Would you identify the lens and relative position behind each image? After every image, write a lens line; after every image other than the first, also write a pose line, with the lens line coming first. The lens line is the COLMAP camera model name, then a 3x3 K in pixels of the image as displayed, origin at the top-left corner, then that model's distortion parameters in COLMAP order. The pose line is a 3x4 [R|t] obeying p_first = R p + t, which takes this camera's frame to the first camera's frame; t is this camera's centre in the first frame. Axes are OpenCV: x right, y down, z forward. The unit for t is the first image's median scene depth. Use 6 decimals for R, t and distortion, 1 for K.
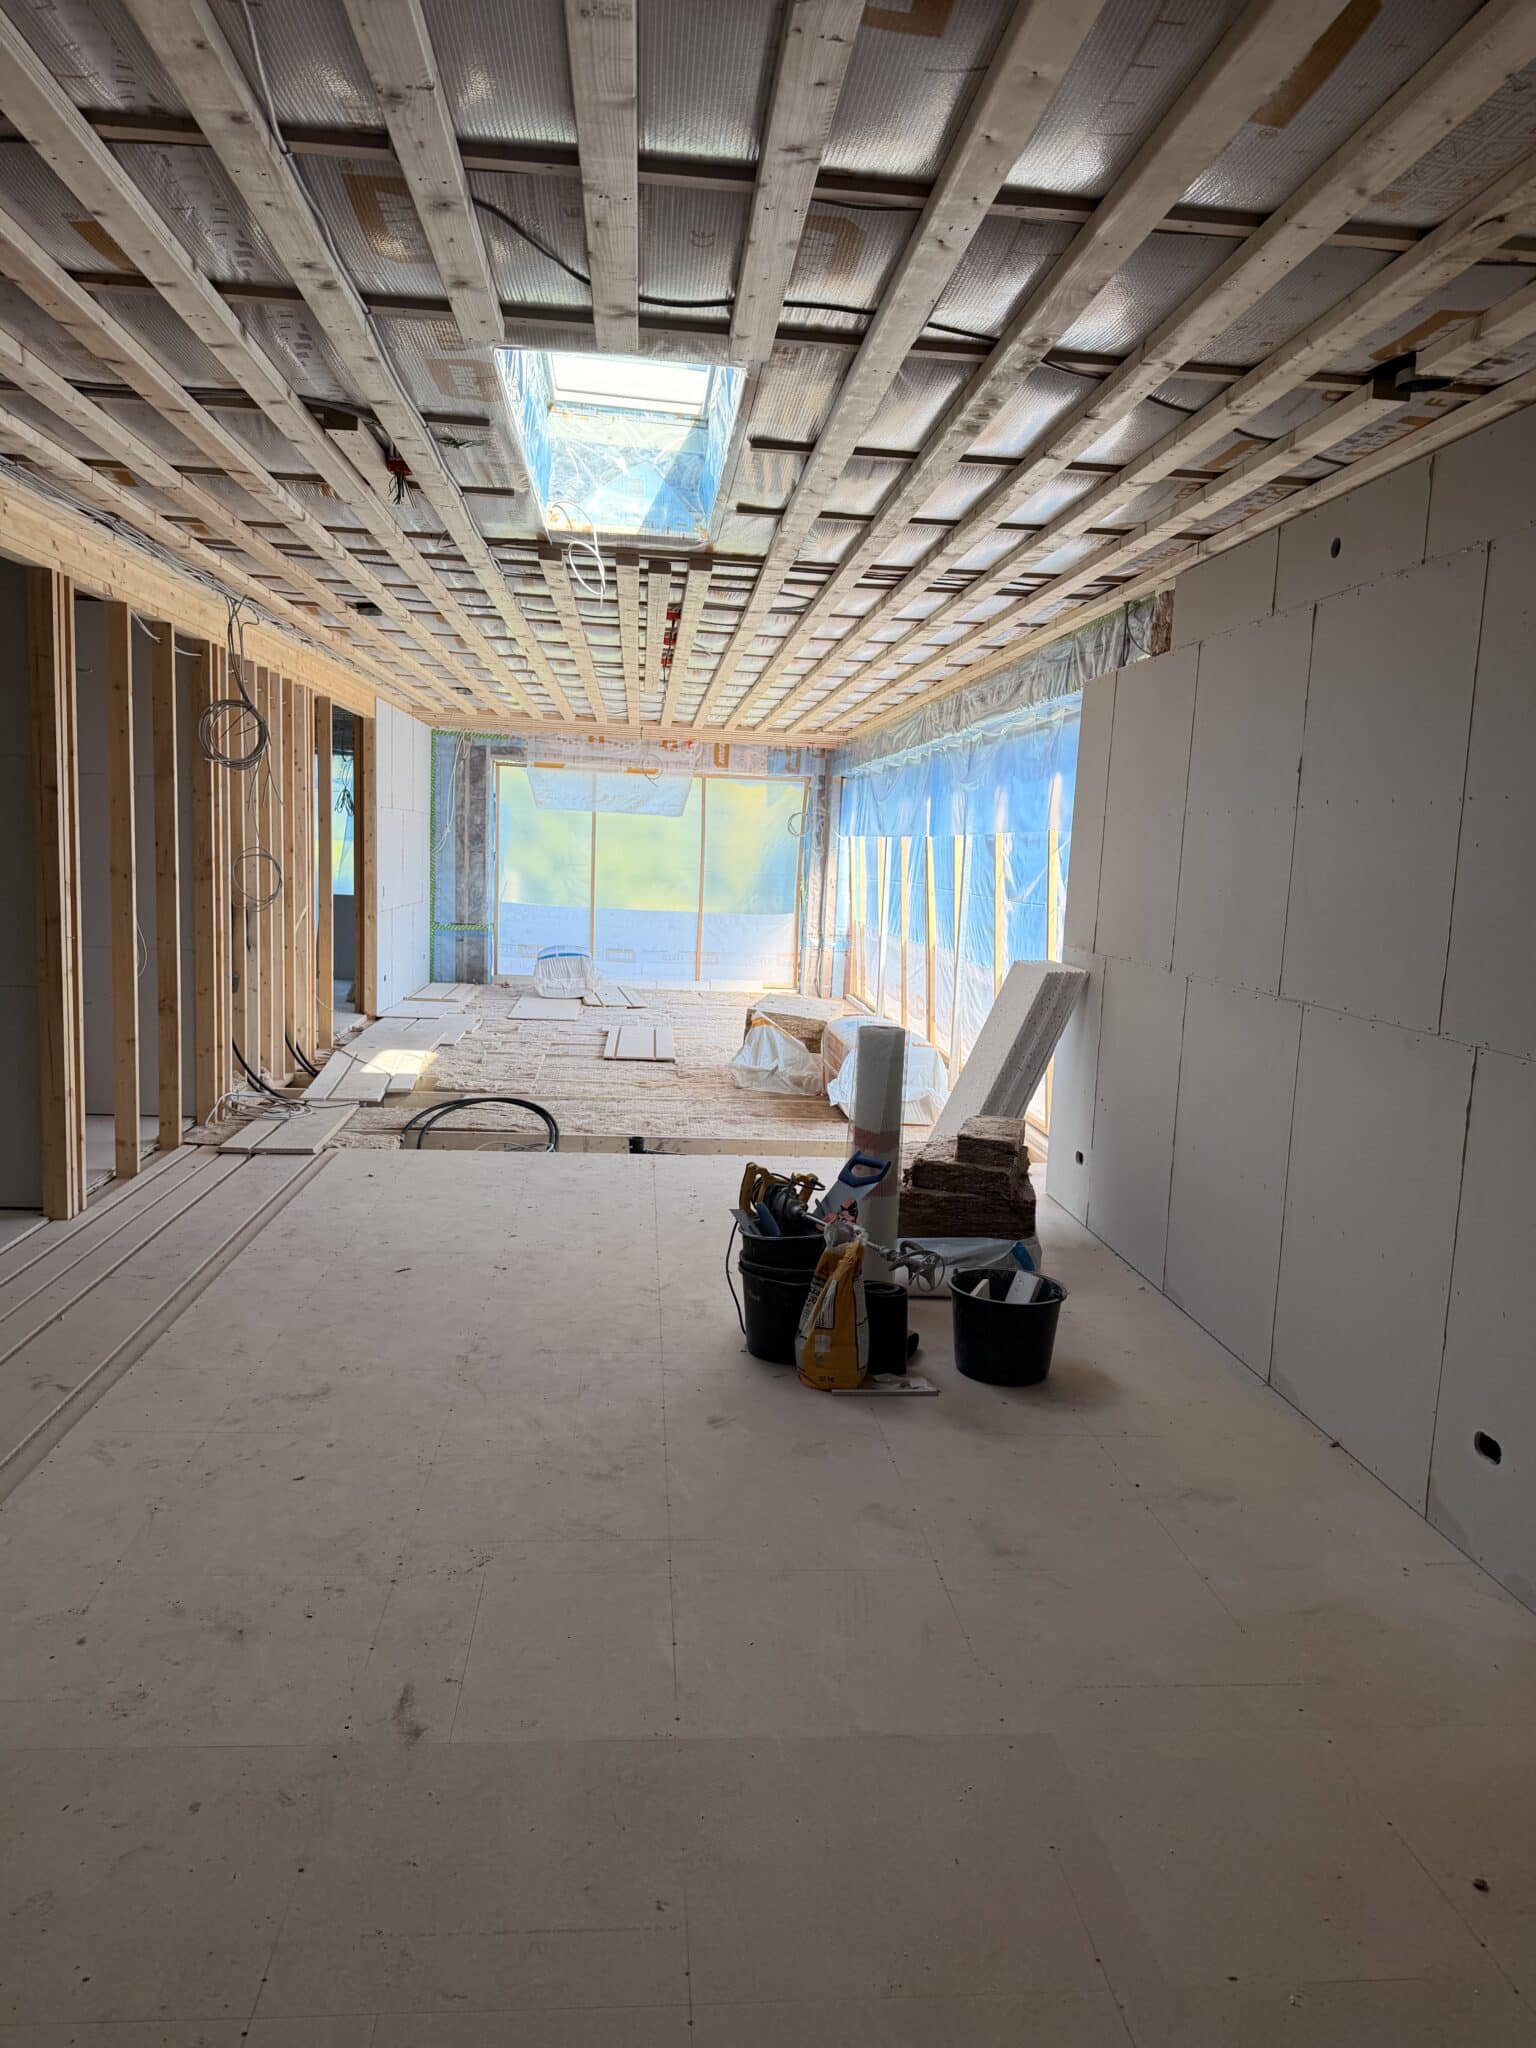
lens RADIAL K [[1416.6, 0, 763.0], [0, 1416.6, 1030.6], [0, 0, 1]] dist [0.182592, -0.372653]
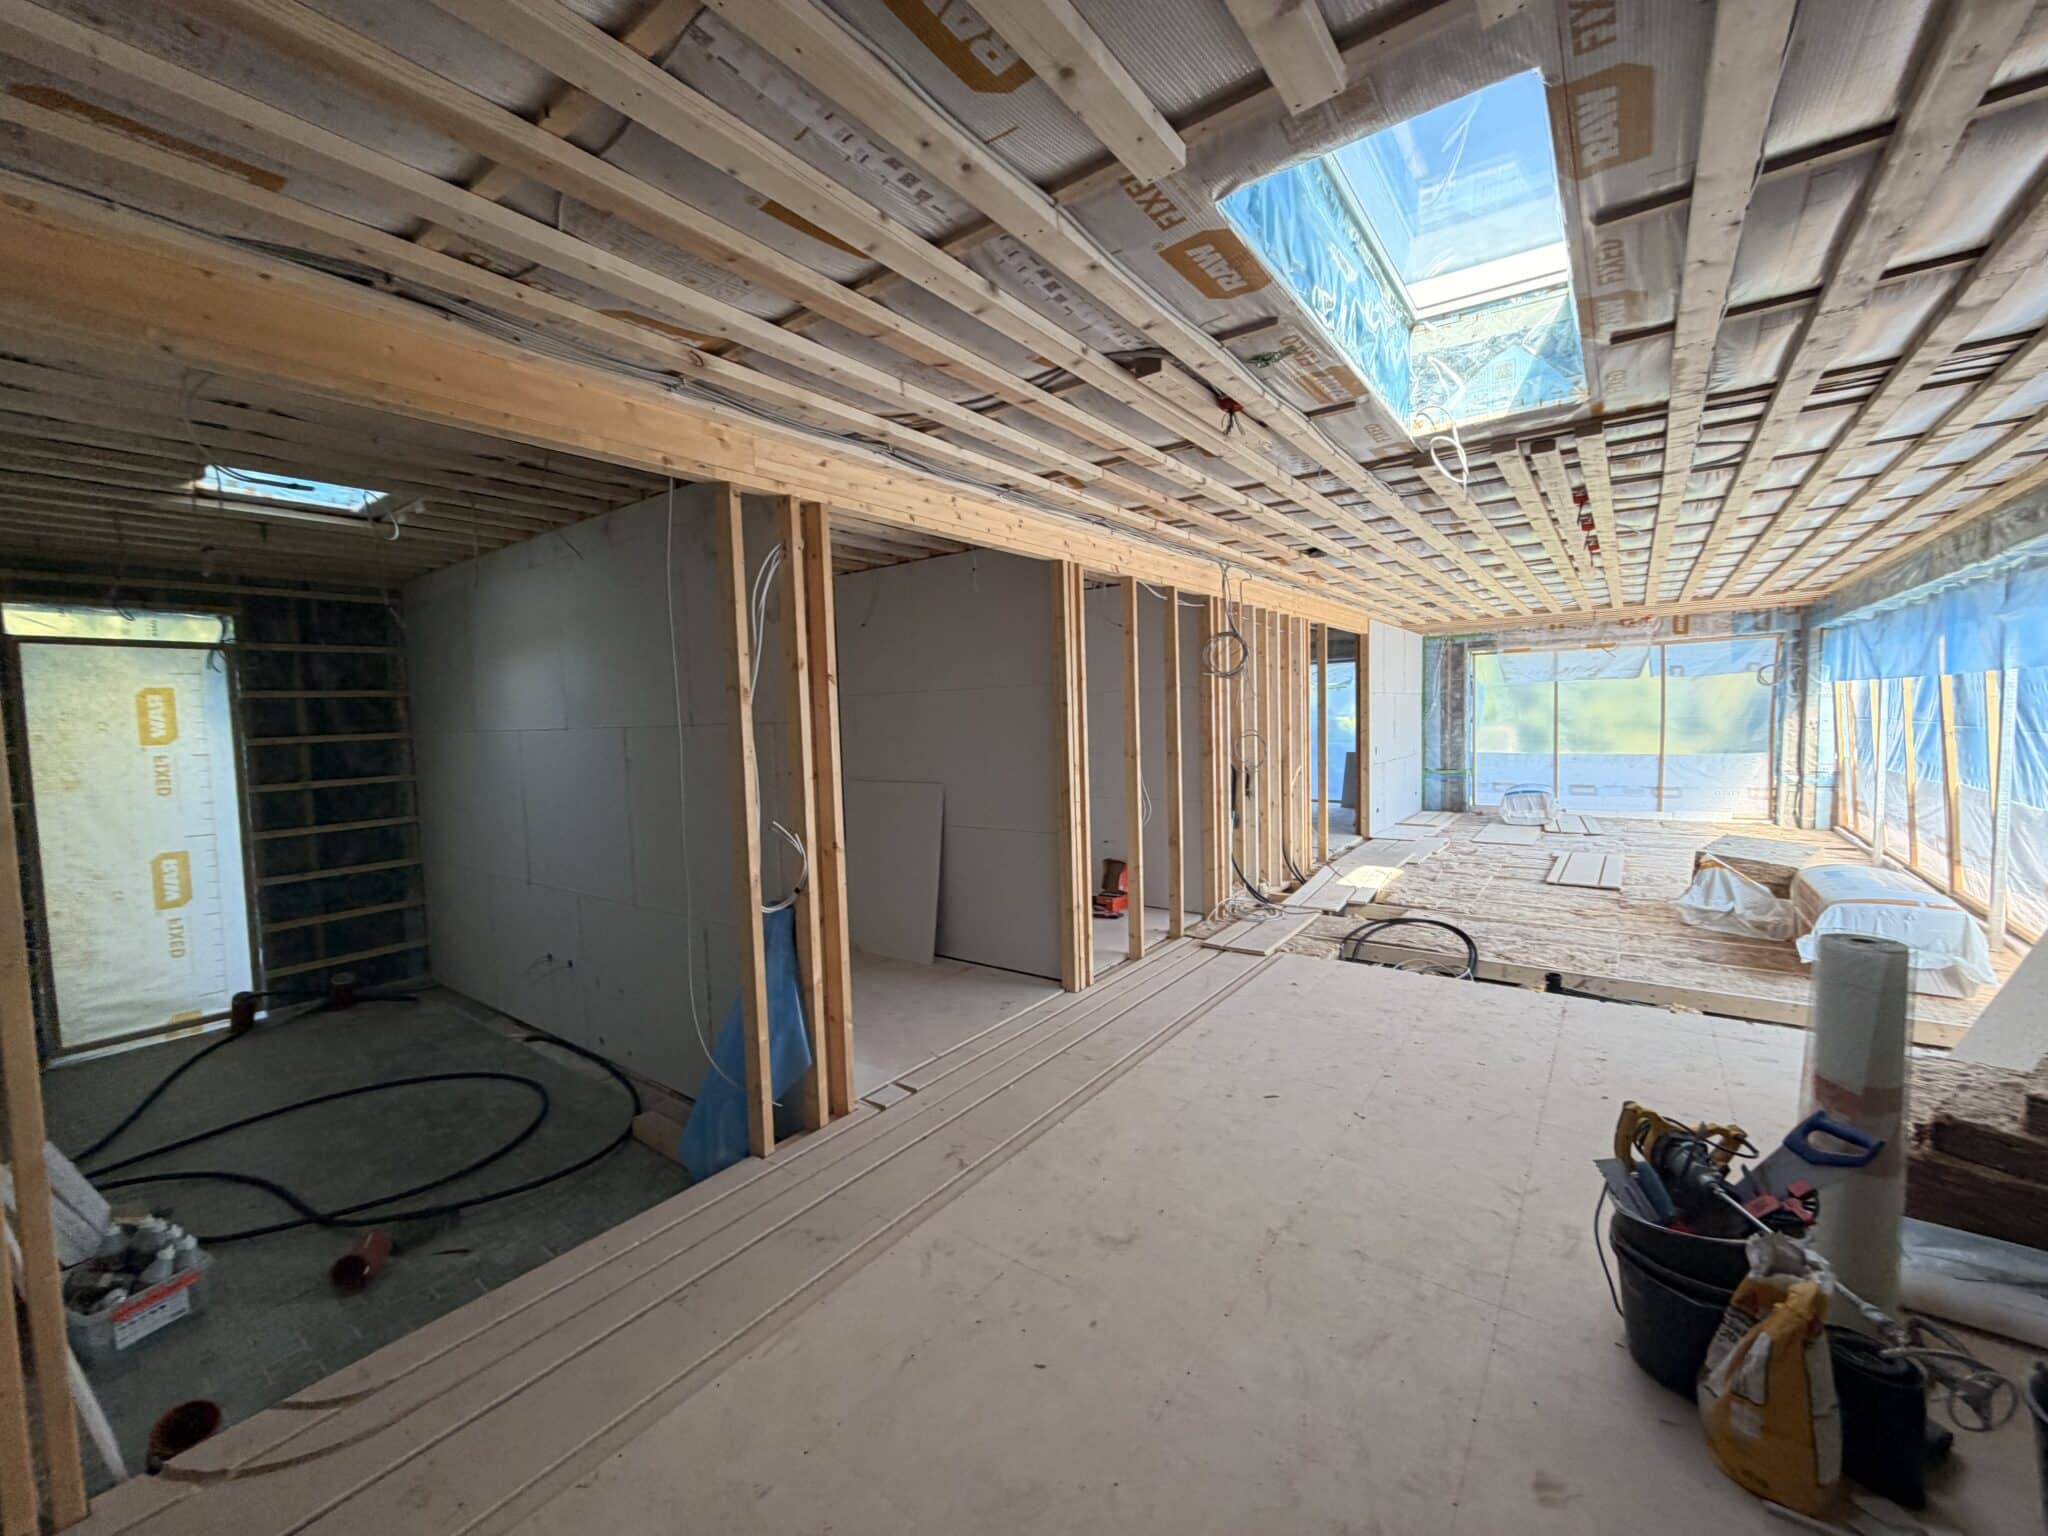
lens RADIAL K [[814.0, 0, 1019.1], [0, 814.0, 770.8], [0, 0, 1]] dist [0.000366, 0.000241]
pose [[0.742449, -0.019869, -0.669608, 0.027566], [-0.024449, 0.998090, -0.056725, -0.034646], [0.669456, 0.058487, 0.740546, 0.245465]]
